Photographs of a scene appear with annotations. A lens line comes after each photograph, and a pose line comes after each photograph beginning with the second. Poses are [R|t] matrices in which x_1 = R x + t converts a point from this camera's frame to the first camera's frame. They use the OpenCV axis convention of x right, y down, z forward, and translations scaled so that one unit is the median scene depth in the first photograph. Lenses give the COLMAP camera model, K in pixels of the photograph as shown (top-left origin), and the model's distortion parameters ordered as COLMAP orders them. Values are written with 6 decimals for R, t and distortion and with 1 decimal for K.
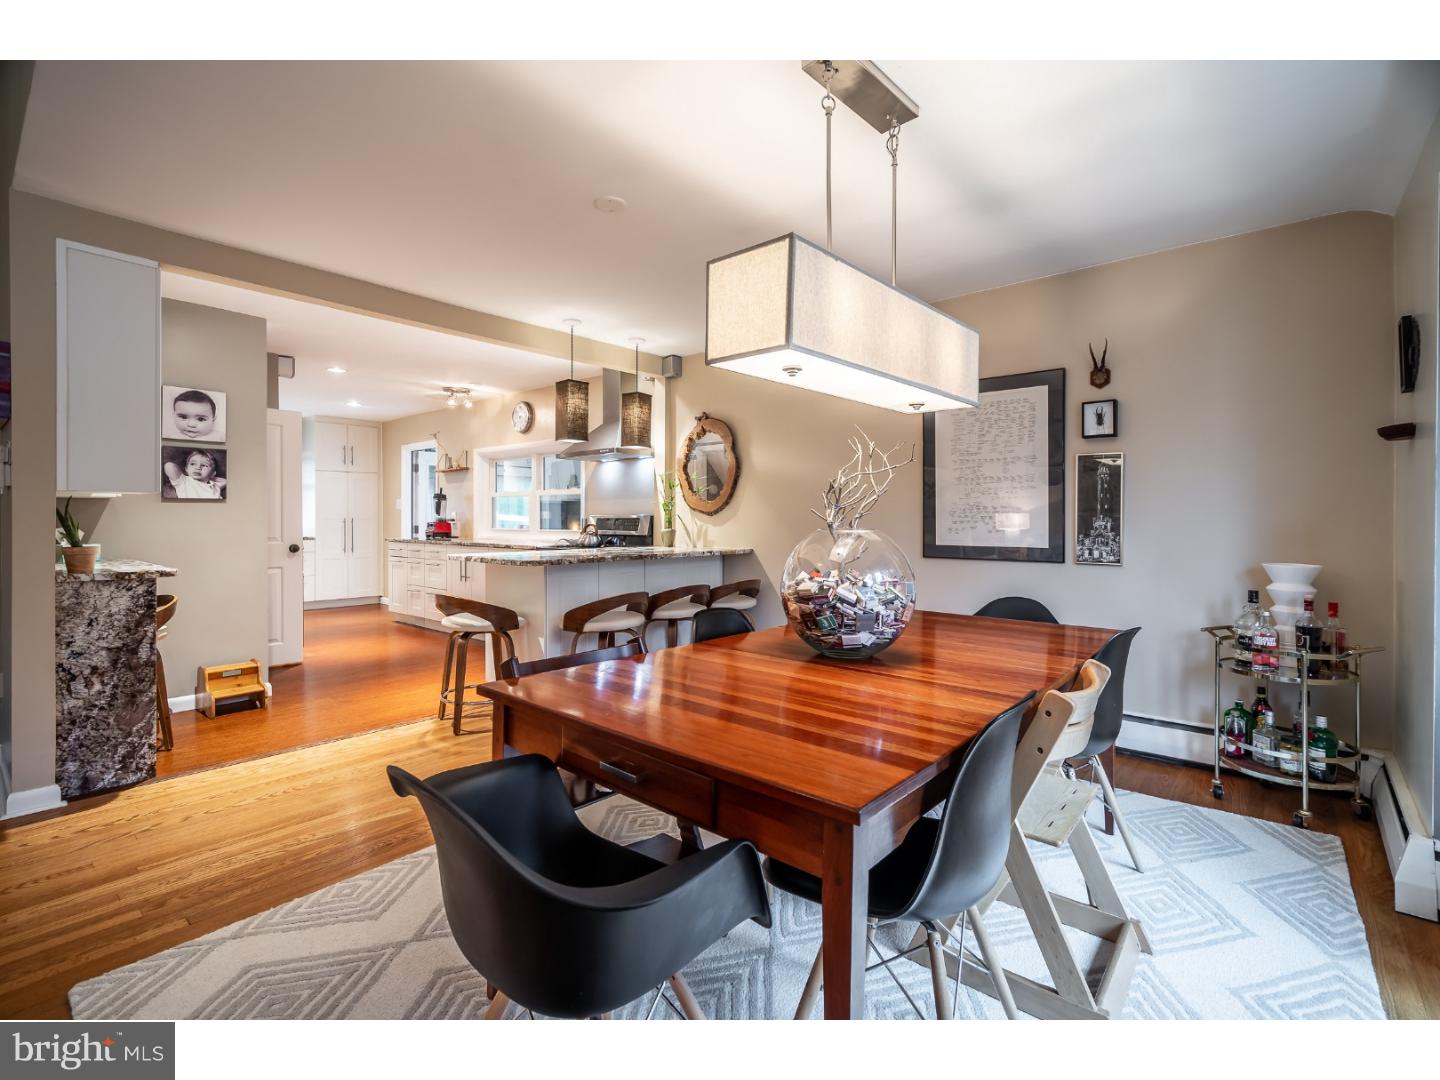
lens RADIAL K [[673.2, 0, 720.7], [0, 673.2, 521.9], [0, 0, 1]] dist [0.001151, 0.000373]
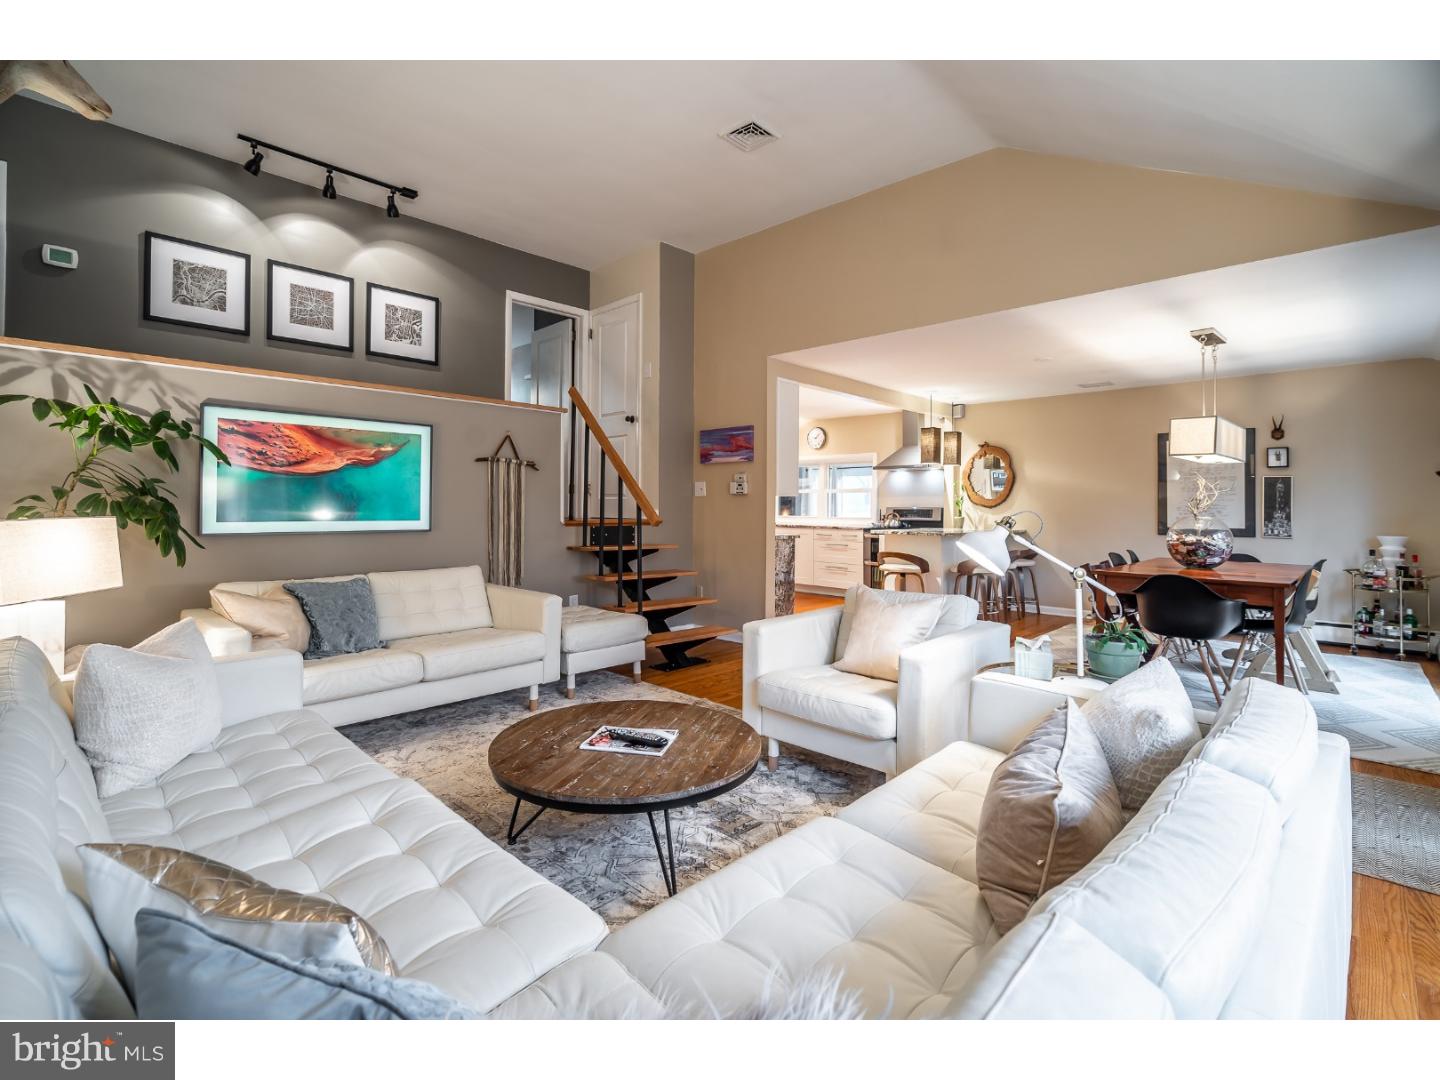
lens RADIAL K [[691.4, 0, 706.3], [0, 691.4, 498.4], [0, 0, 1]] dist [-0.000239, -0.001159]
pose [[0.998110, 0.005838, -0.061179, -0.743053], [-0.007026, 0.999791, -0.019221, 0.003837], [0.061054, 0.019614, 0.997942, -0.819840]]
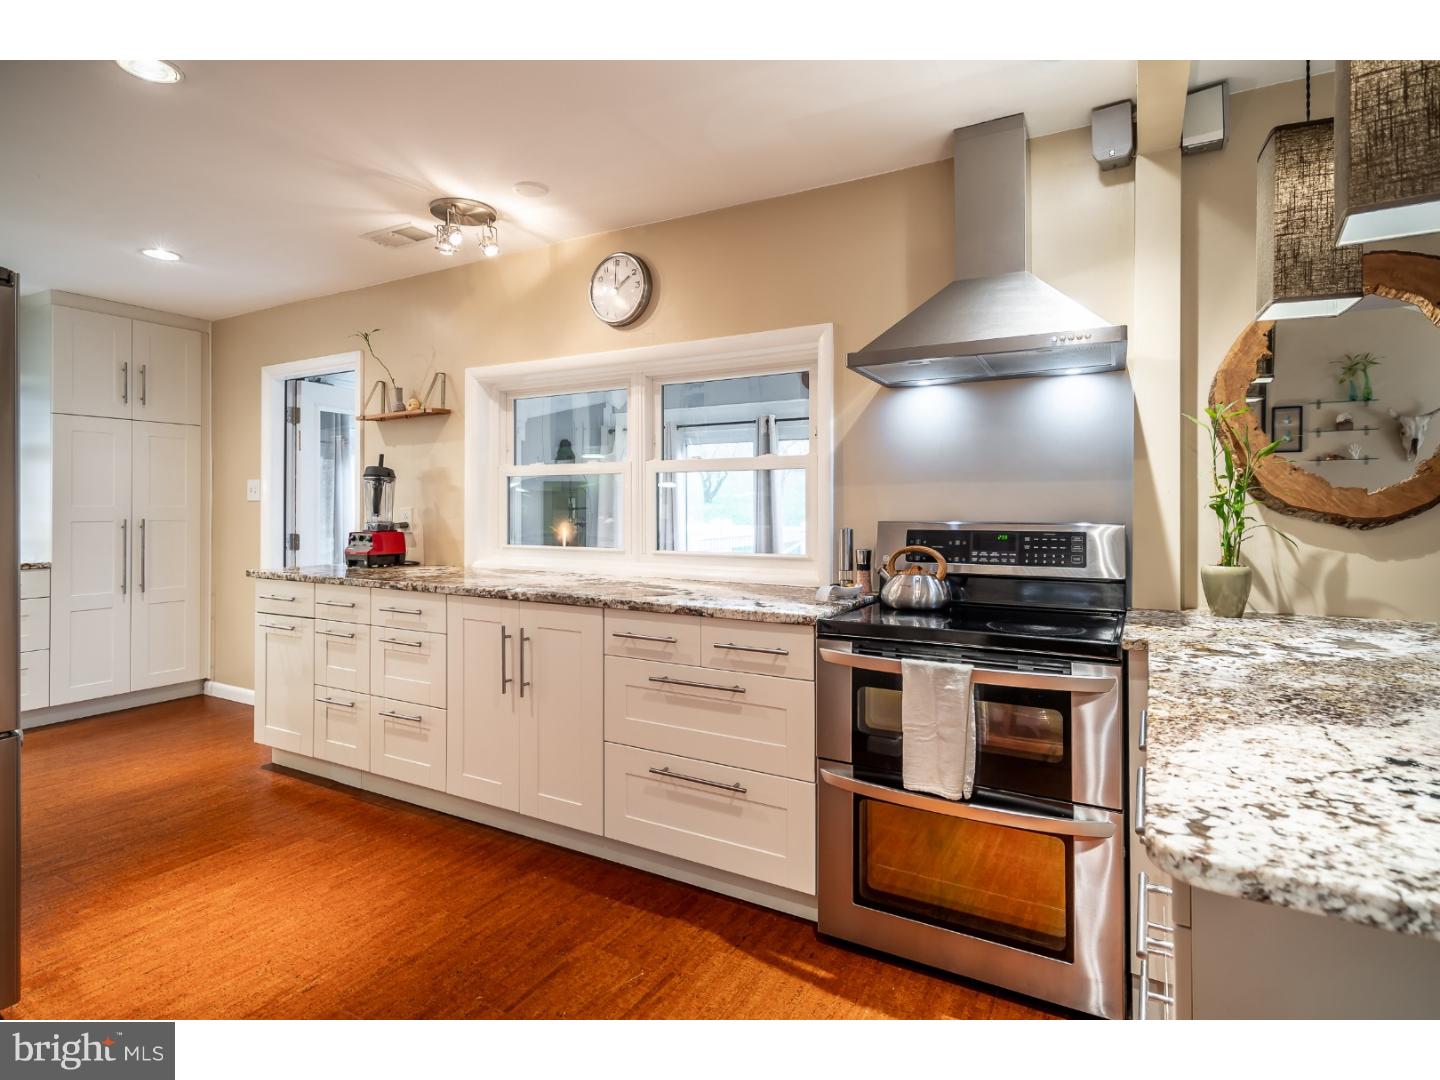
lens RADIAL K [[750.7, 0, 718.9], [0, 750.7, 500.7], [0, 0, 1]] dist [0.012157, 0.000062]
pose [[0.981228, 0.001540, 0.192846, -0.550968], [0.000737, 0.999931, -0.011735, -0.025922], [-0.192851, 0.011657, 0.981159, 0.878804]]
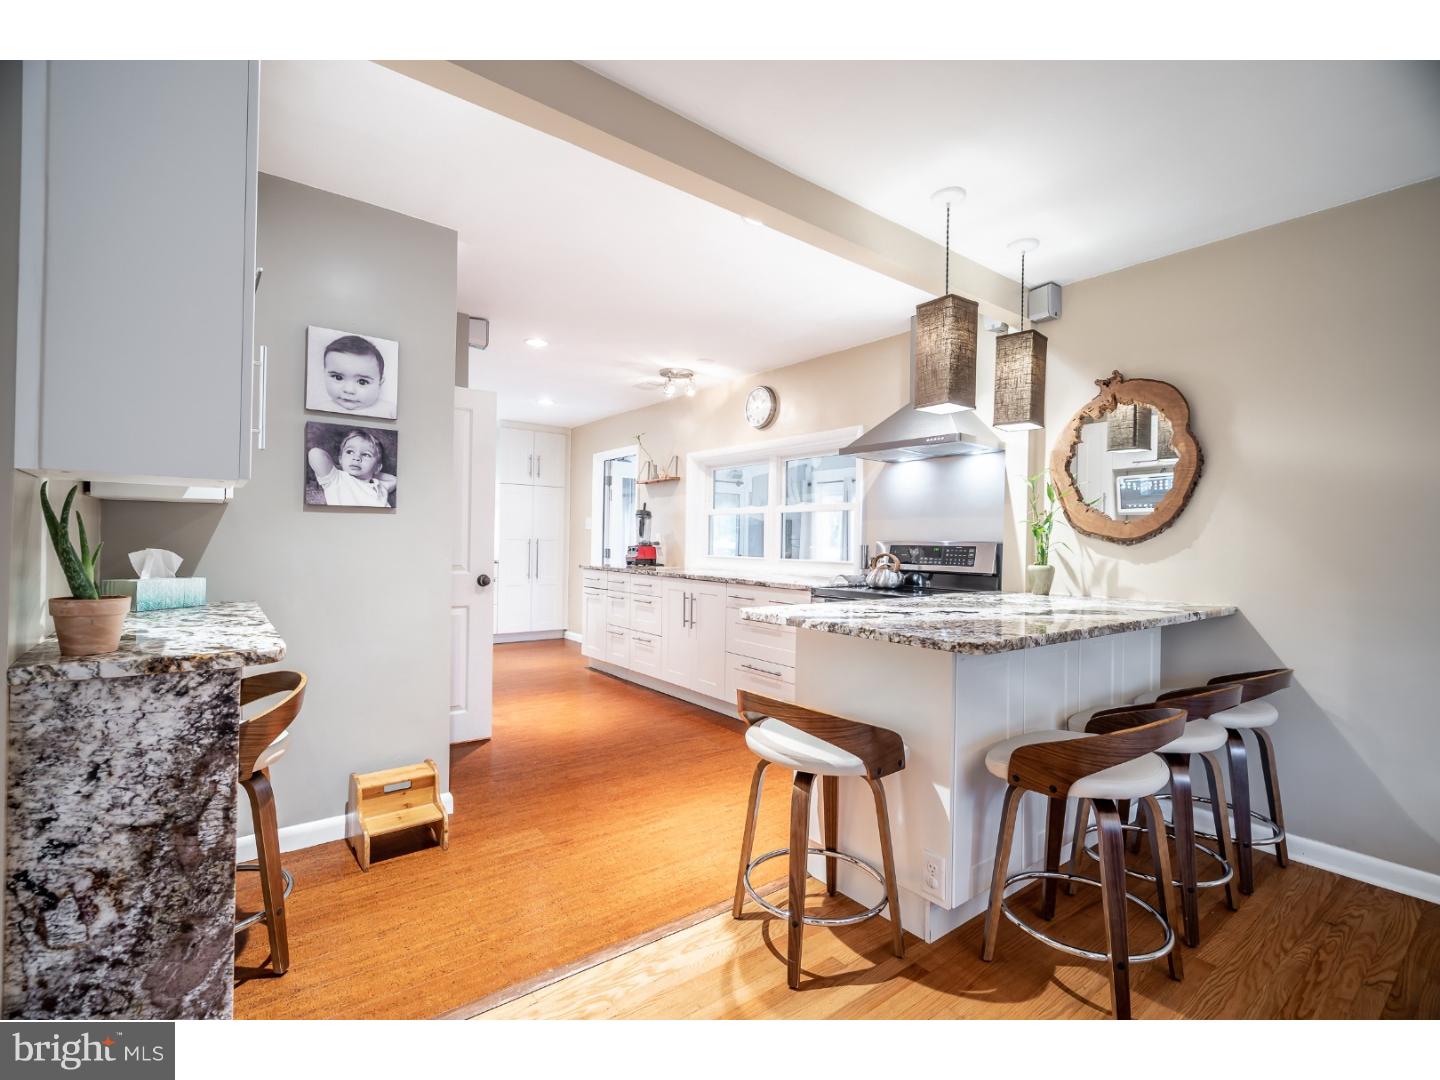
lens RADIAL K [[657.7, 0, 720.0], [0, 657.7, 540.0], [0, 0, 1]] dist [0.000377, -0.000027]
pose [[0.980103, 0.015579, -0.197879, -0.325670], [-0.017470, 0.999817, -0.007818, -0.004111], [0.197721, 0.011120, 0.980195, 0.474183]]
